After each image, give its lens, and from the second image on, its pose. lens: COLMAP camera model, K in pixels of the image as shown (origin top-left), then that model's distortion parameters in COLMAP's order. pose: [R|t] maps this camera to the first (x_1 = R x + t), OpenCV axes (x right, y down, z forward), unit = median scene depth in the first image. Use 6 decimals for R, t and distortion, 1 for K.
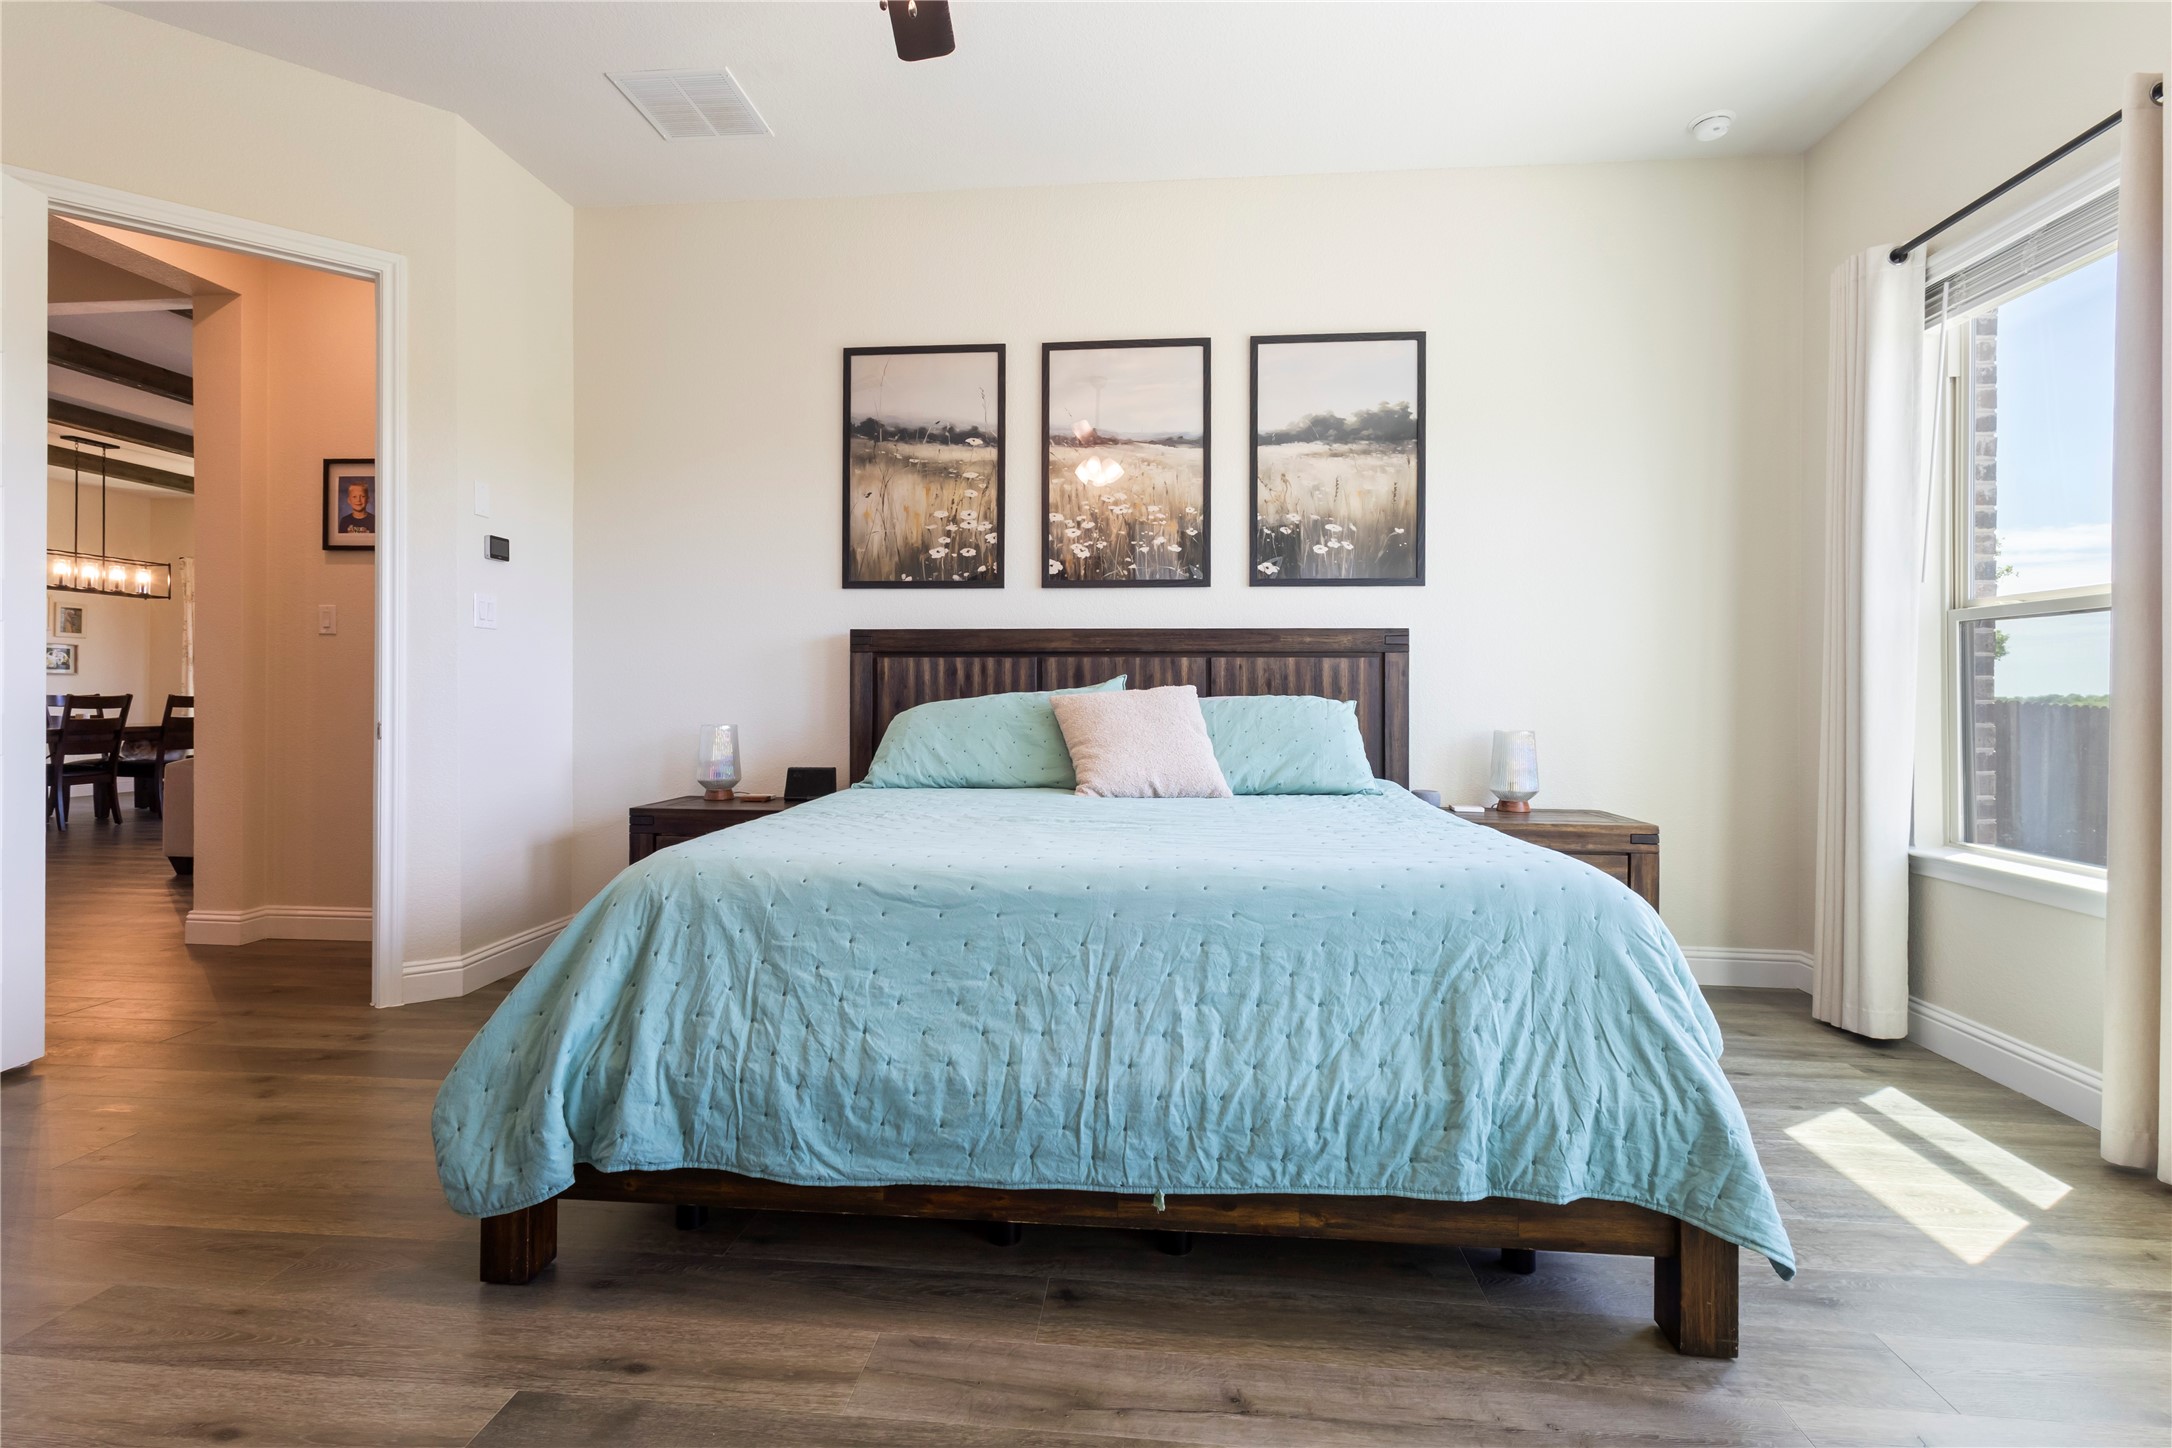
lens RADIAL K [[1012.8, 0, 1085.6], [0, 1012.8, 699.1], [0, 0, 1]] dist [-0.001265, 0.000371]
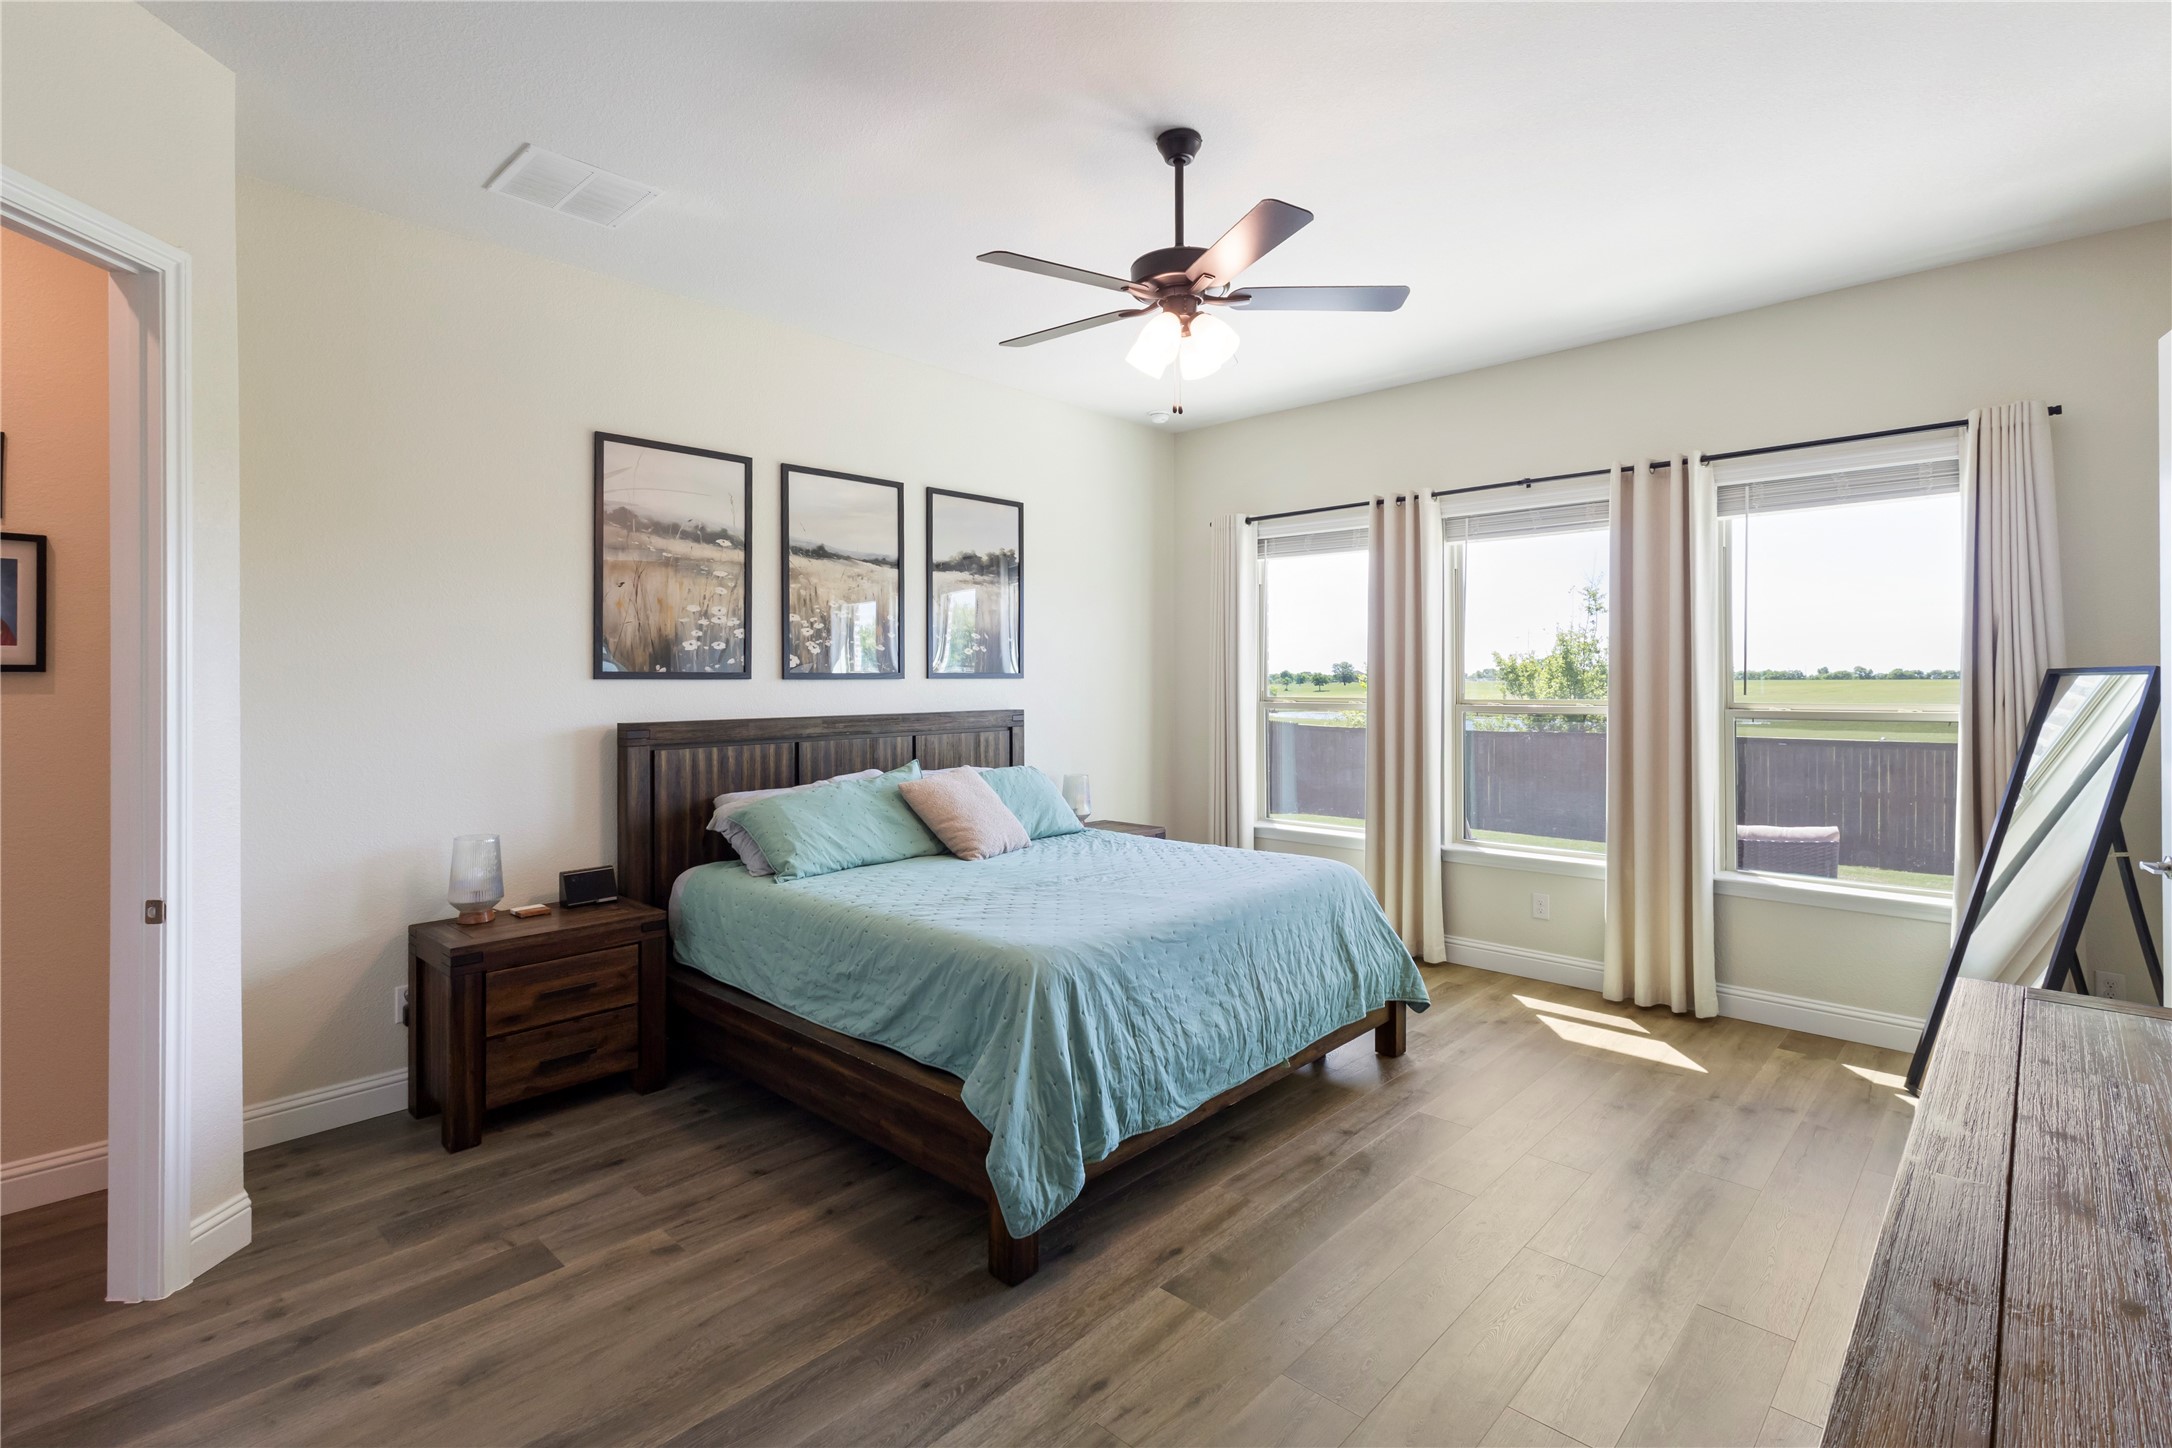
lens RADIAL K [[1013.5, 0, 1086.7], [0, 1013.5, 679.4], [0, 0, 1]] dist [-0.000936, 0.000171]
pose [[0.618073, -0.006276, 0.786096, -0.726647], [0.007530, 0.999970, 0.002062, -0.110160], [-0.786085, 0.004645, 0.618101, 0.034724]]
